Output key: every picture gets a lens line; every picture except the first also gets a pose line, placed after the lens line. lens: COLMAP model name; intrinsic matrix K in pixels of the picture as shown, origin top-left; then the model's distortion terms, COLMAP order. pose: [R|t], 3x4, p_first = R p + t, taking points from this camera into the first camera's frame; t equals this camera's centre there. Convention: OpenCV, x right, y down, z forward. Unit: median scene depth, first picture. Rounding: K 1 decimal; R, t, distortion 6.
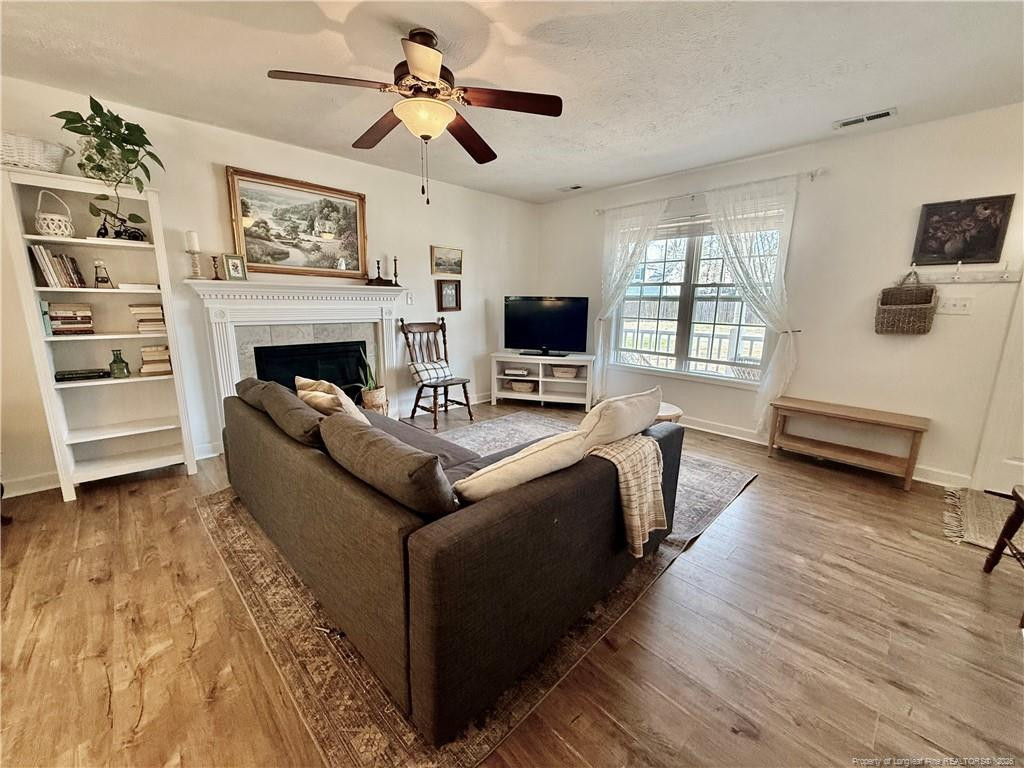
lens RADIAL K [[409.2, 0, 510.7], [0, 409.2, 385.0], [0, 0, 1]] dist [-0.000713, 0.000077]
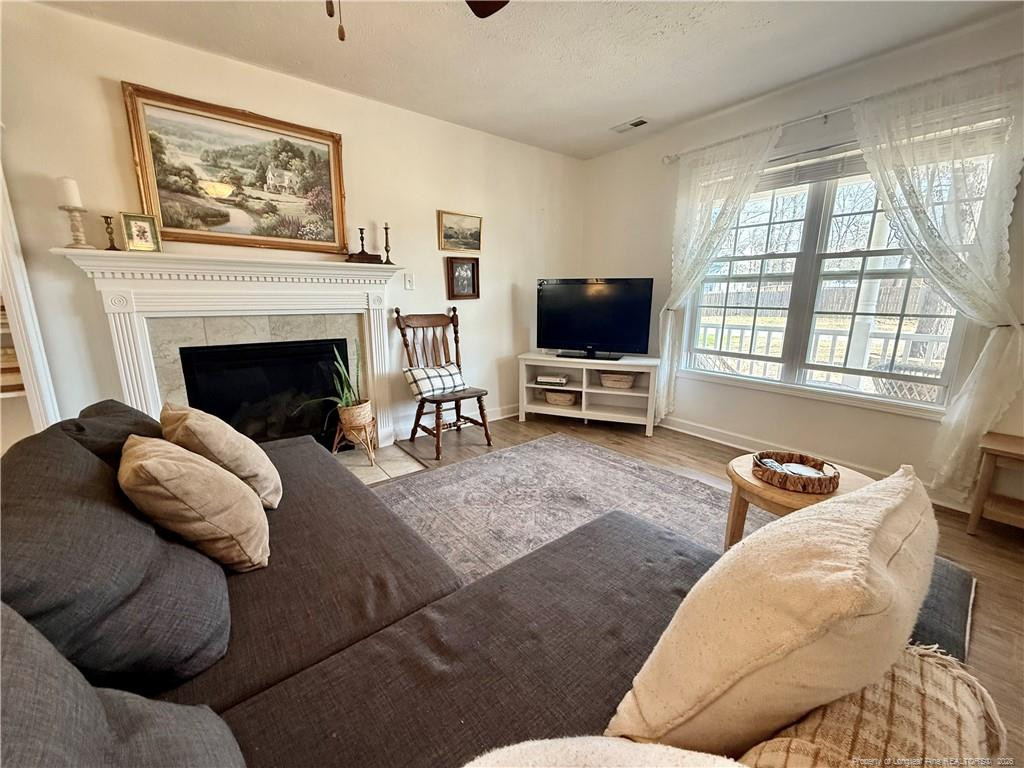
lens RADIAL K [[387.1, 0, 513.8], [0, 387.1, 381.1], [0, 0, 1]] dist [0.001324, -0.000166]
pose [[0.994796, 0.013495, -0.100987, 0.018224], [-0.012538, 0.999870, 0.010107, -0.039739], [0.101111, -0.008788, 0.994836, 0.317006]]
